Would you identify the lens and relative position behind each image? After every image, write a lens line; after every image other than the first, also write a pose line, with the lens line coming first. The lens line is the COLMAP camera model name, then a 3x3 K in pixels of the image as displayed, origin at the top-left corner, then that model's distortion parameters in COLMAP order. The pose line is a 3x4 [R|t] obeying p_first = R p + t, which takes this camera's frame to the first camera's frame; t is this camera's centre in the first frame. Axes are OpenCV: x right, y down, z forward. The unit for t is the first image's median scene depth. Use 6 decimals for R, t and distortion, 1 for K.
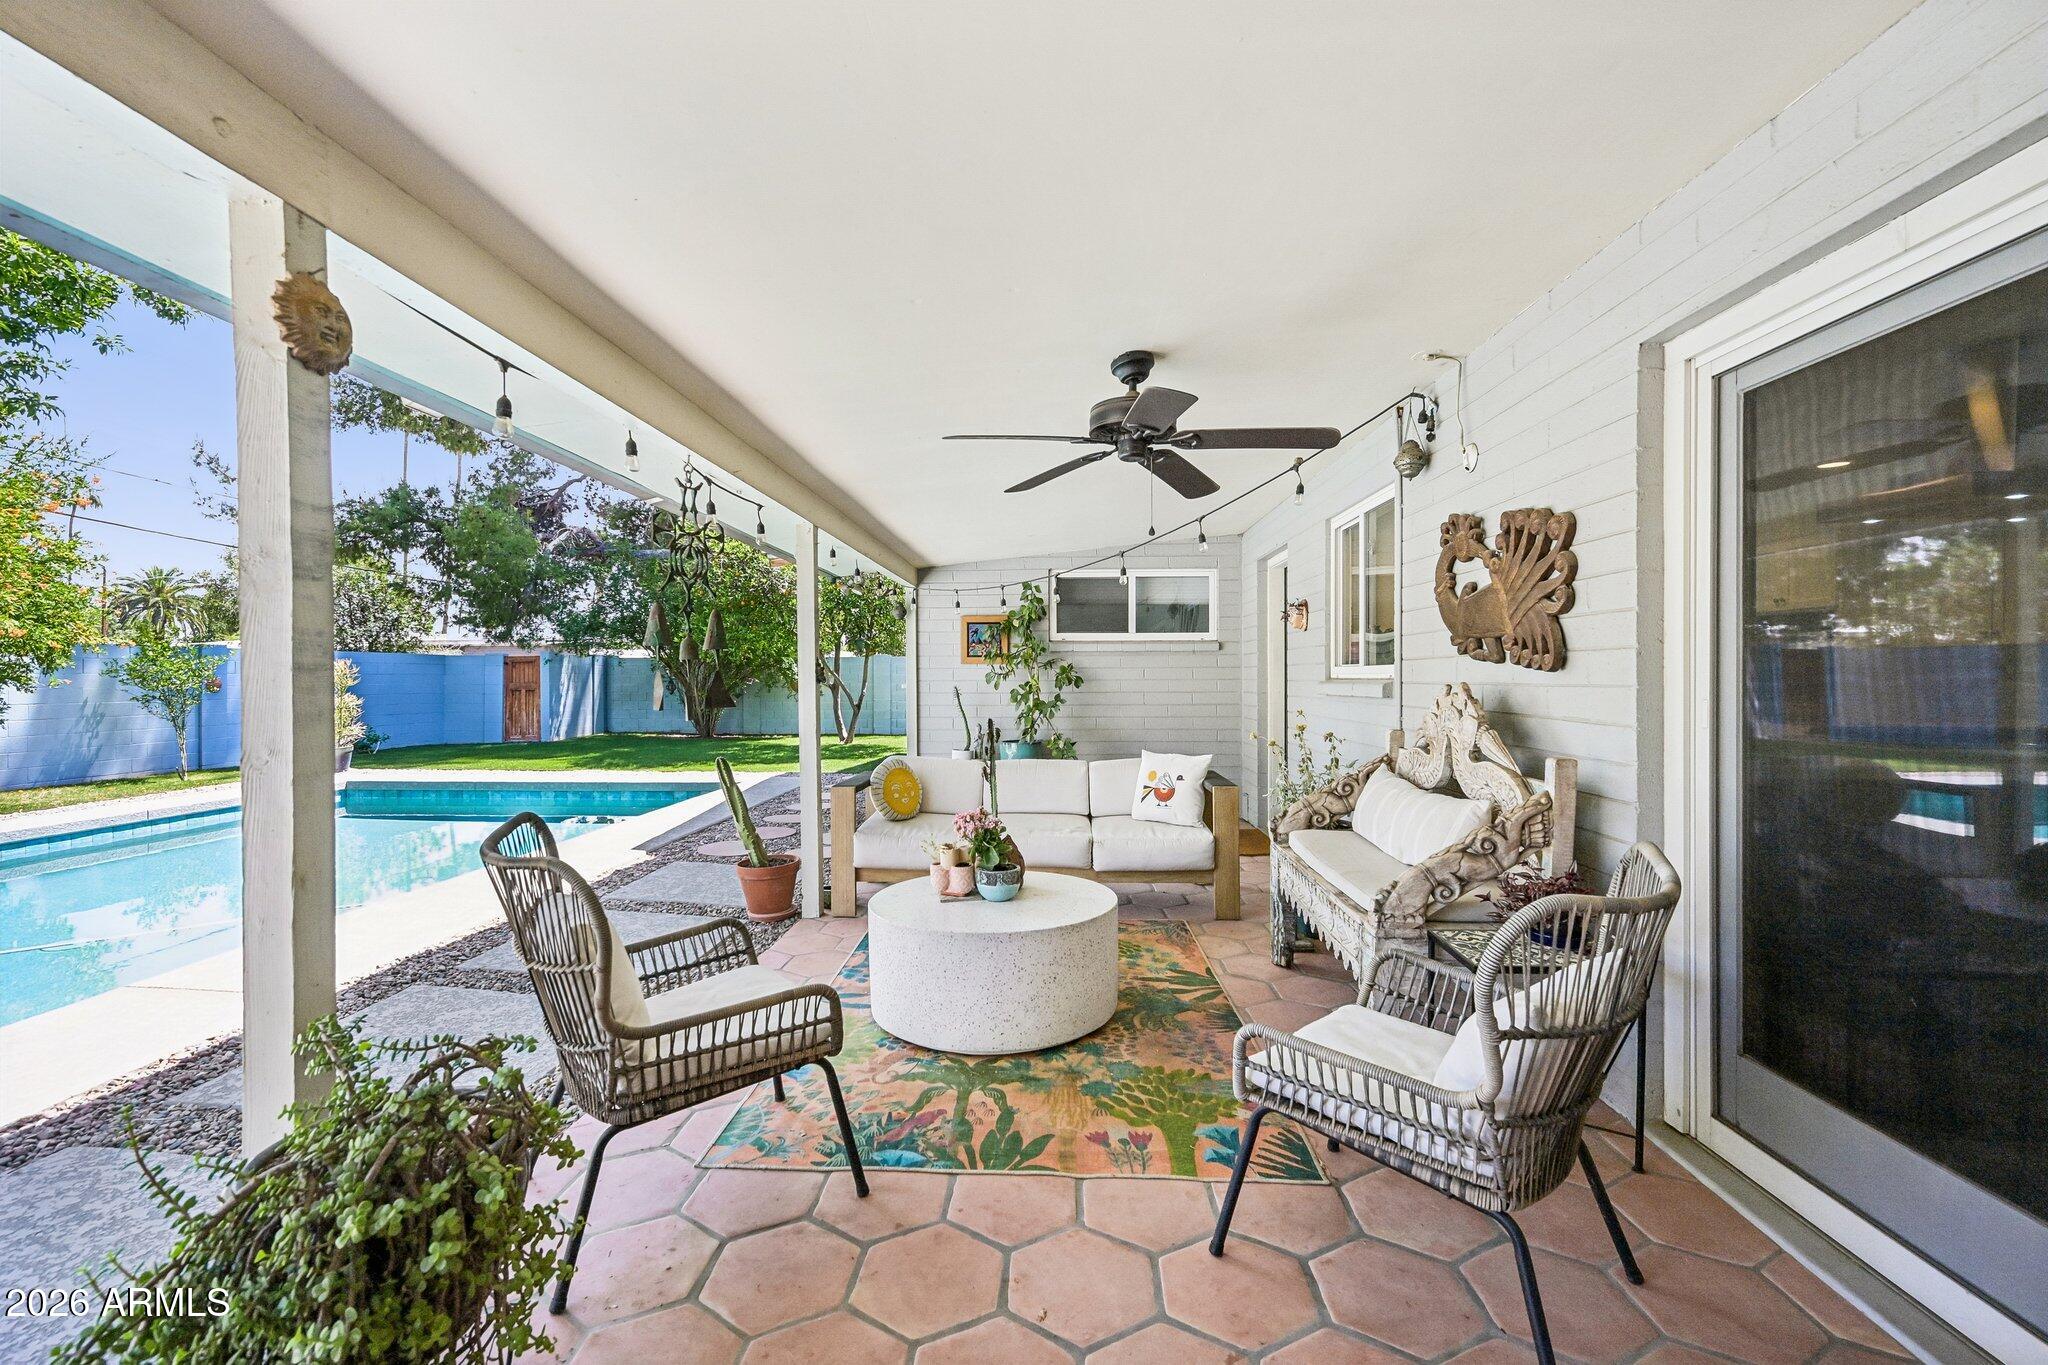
lens RADIAL K [[866.5, 0, 1017.2], [0, 866.5, 684.1], [0, 0, 1]] dist [-0.000104, 0.000903]
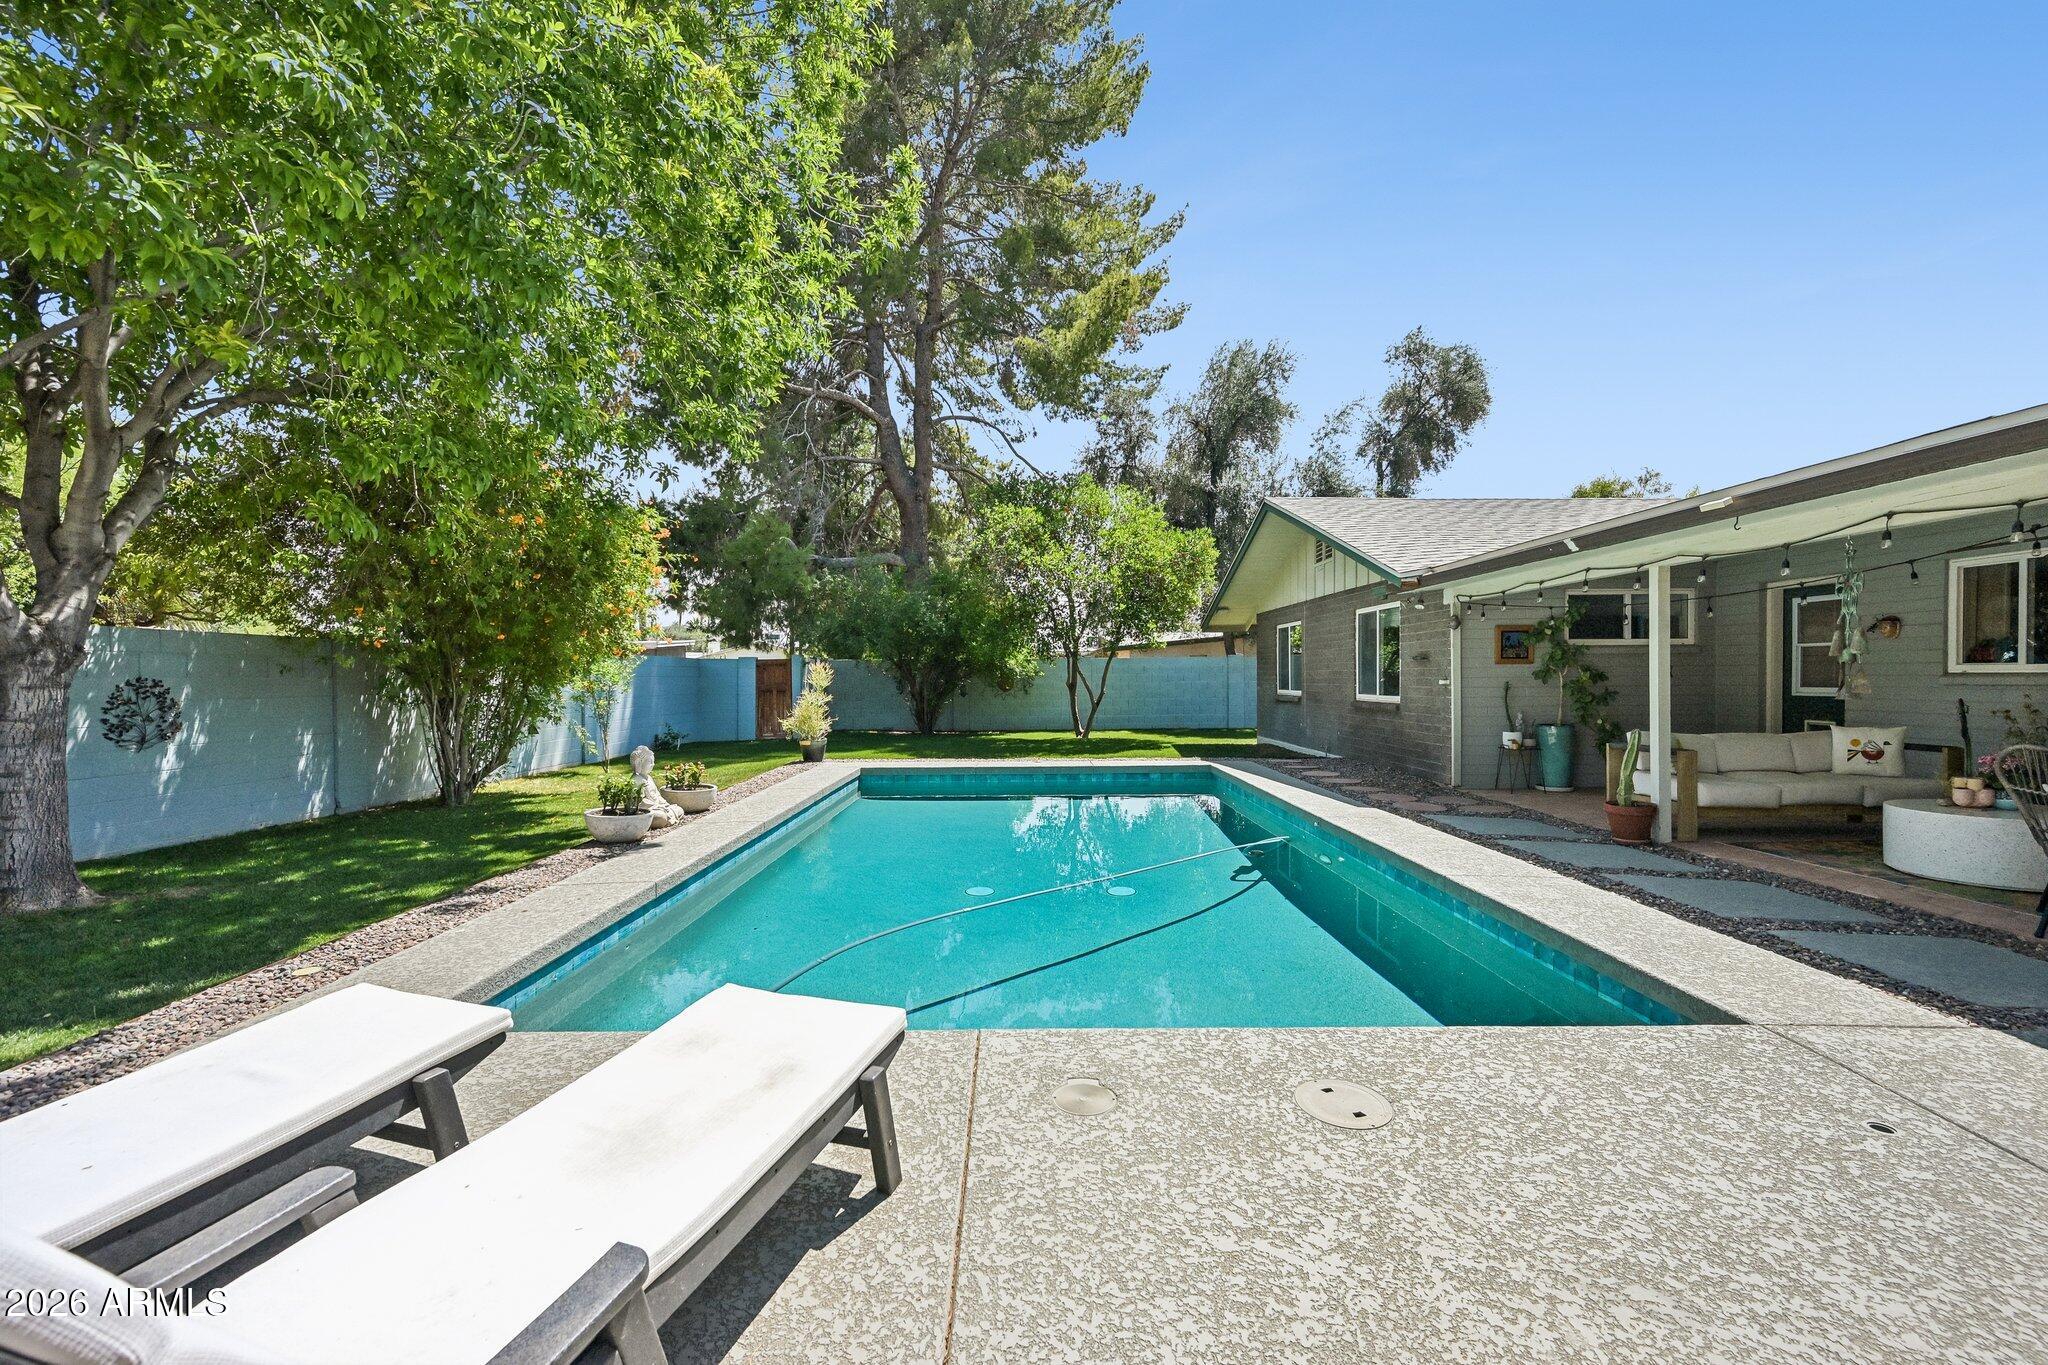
lens RADIAL K [[866.5, 0, 1015.0], [0, 866.5, 683.5], [0, 0, 1]] dist [-0.000104, 0.000903]
pose [[0.998405, -0.006038, 0.056133, -0.348305], [0.006081, 0.999981, -0.000586, 0.000668], [-0.056128, 0.000926, 0.998423, -0.090174]]
